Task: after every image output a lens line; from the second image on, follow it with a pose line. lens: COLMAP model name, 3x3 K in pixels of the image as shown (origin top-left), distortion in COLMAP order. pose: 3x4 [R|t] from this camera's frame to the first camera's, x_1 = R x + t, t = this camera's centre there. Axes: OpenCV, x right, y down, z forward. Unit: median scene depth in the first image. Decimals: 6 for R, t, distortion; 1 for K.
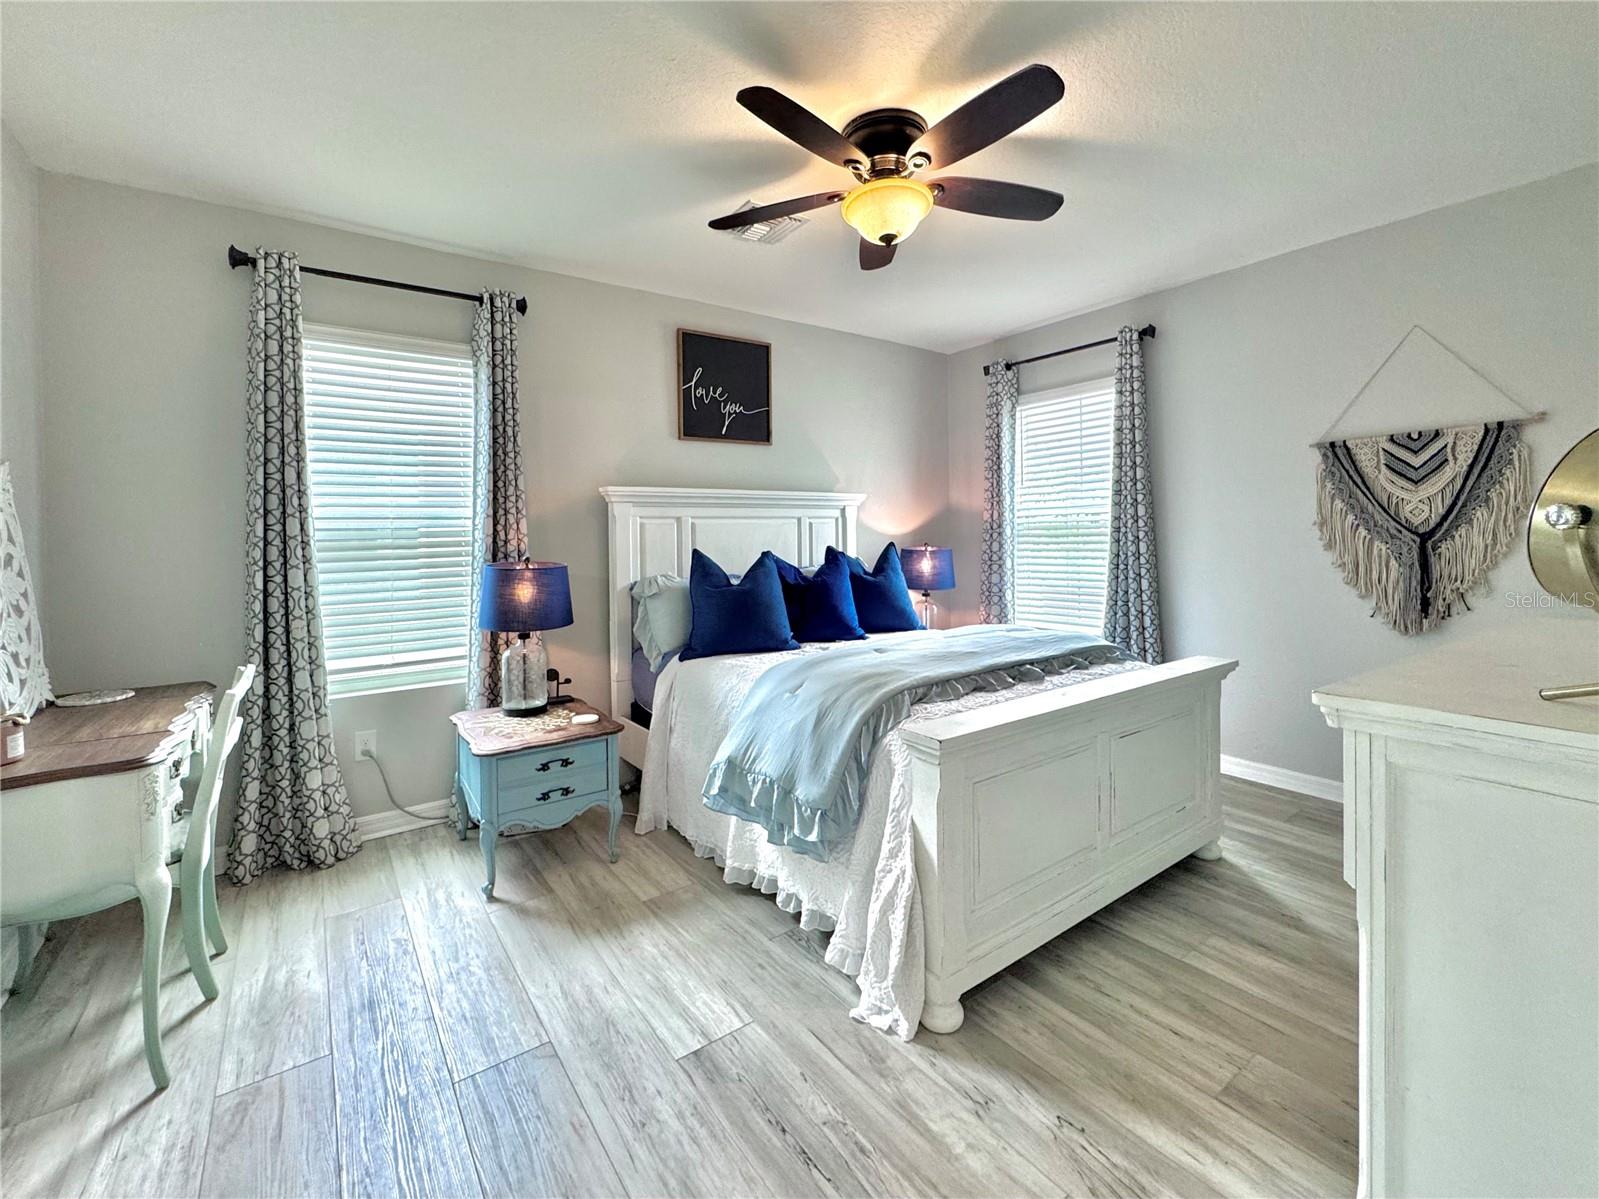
lens RADIAL K [[676.8, 0, 800.5], [0, 676.8, 547.6], [0, 0, 1]] dist [-0.002034, -0.000061]
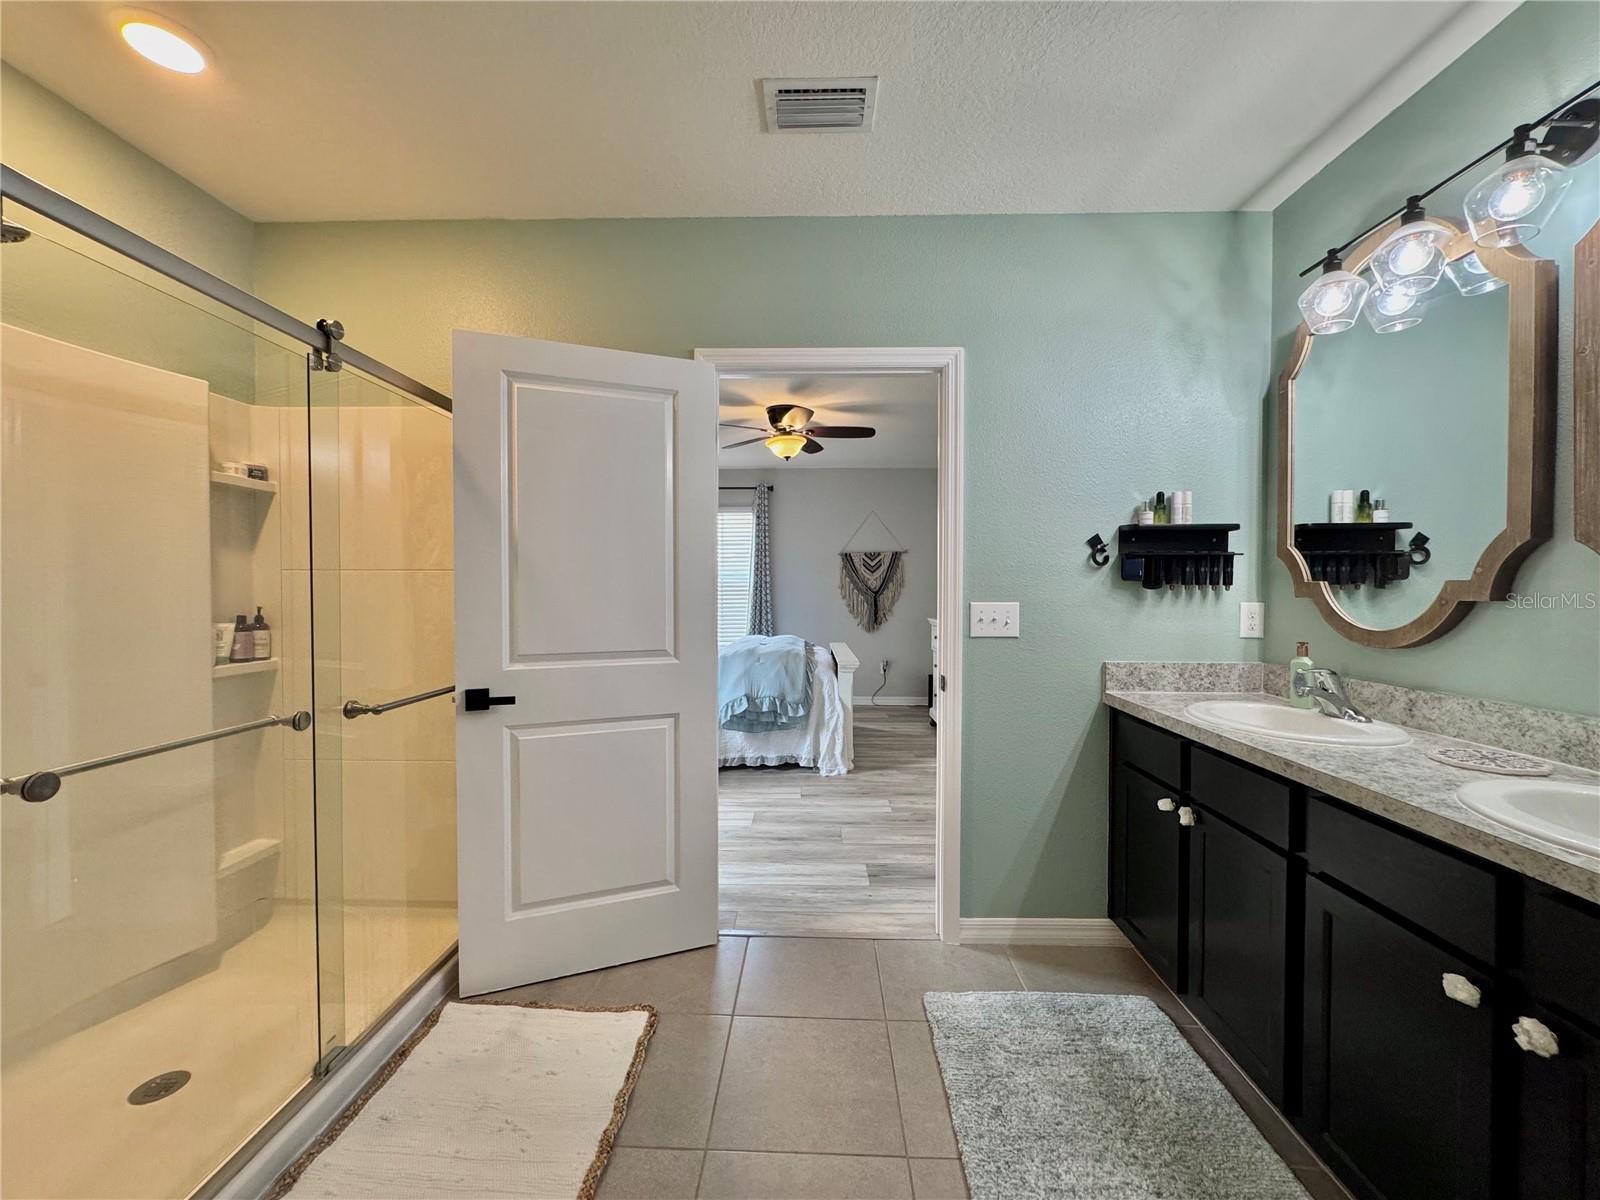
lens RADIAL K [[630.1, 0, 791.2], [0, 630.1, 602.0], [0, 0, 1]] dist [-0.002355, 0.000295]
pose [[0.616818, 0.002415, 0.787102, -1.218417], [0.003417, 0.999978, -0.005746, 0.031103], [-0.787098, 0.006234, 0.616796, -0.242565]]
